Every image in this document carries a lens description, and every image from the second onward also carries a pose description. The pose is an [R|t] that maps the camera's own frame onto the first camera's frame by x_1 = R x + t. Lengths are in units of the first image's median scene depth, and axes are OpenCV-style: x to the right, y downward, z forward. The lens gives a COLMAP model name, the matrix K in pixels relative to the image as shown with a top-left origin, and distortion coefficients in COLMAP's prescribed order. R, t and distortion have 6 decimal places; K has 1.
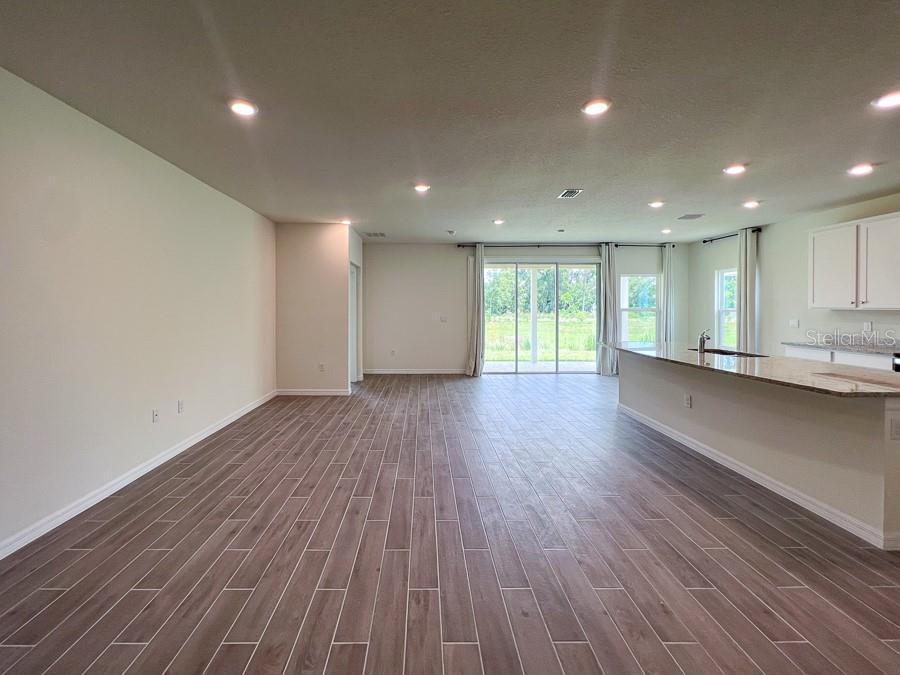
lens RADIAL K [[373.4, 0, 426.4], [0, 373.4, 310.5], [0, 0, 1]] dist [0.001312, 0.000539]
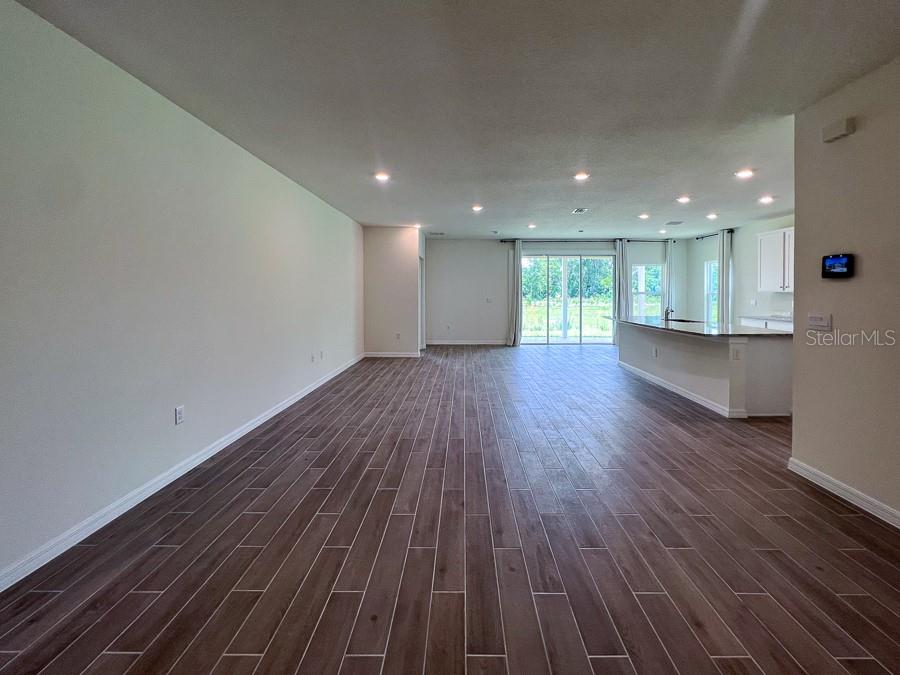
lens RADIAL K [[373.4, 0, 472.4], [0, 373.4, 300.2], [0, 0, 1]] dist [0.001312, 0.000539]
pose [[0.999902, -0.000434, 0.013971, -0.034405], [0.000249, 0.999912, 0.013248, 0.007516], [-0.013976, -0.013243, 0.999815, -0.304880]]
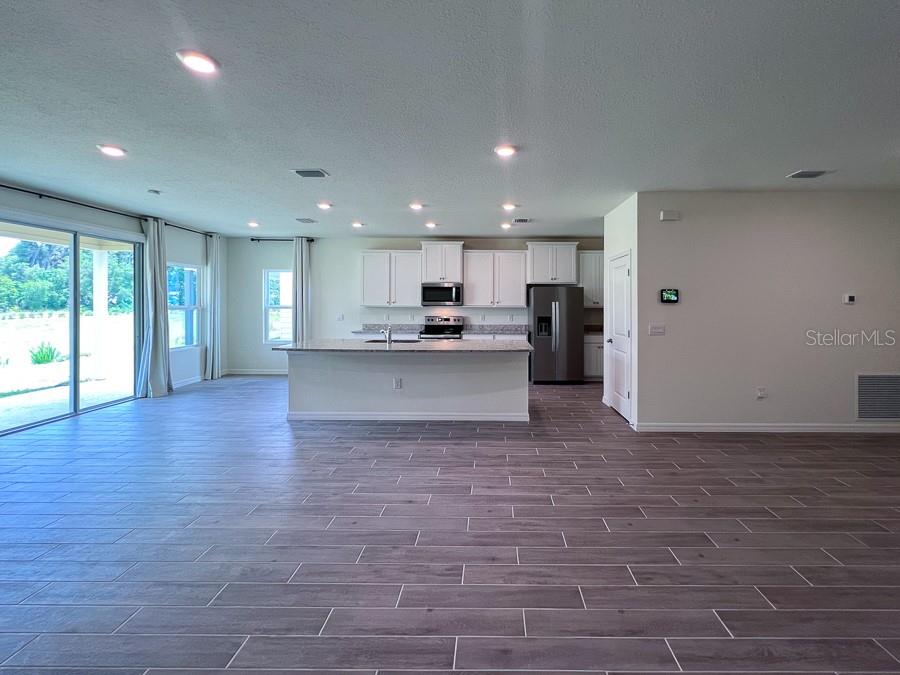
lens RADIAL K [[373.4, 0, 497.7], [0, 373.4, 306.9], [0, 0, 1]] dist [0.001312, 0.000539]
pose [[0.012360, -0.010326, 0.999870, -0.321649], [0.004920, 0.999935, 0.010266, -0.011976], [-0.999912, 0.004793, 0.012410, 0.407406]]
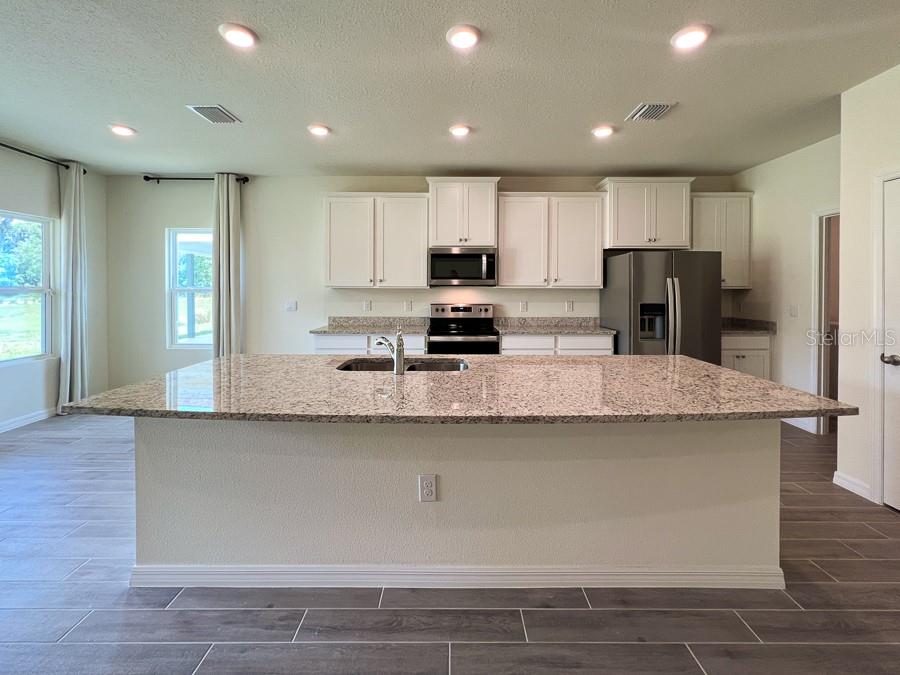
lens RADIAL K [[383.5, 0, 466.3], [0, 383.5, 290.8], [0, 0, 1]] dist [0.000265, 0.000539]
pose [[0.005960, -0.007384, 0.999955, 0.145412], [0.007738, 0.999943, 0.007338, -0.000582], [-0.999952, 0.007694, 0.006017, 0.590483]]
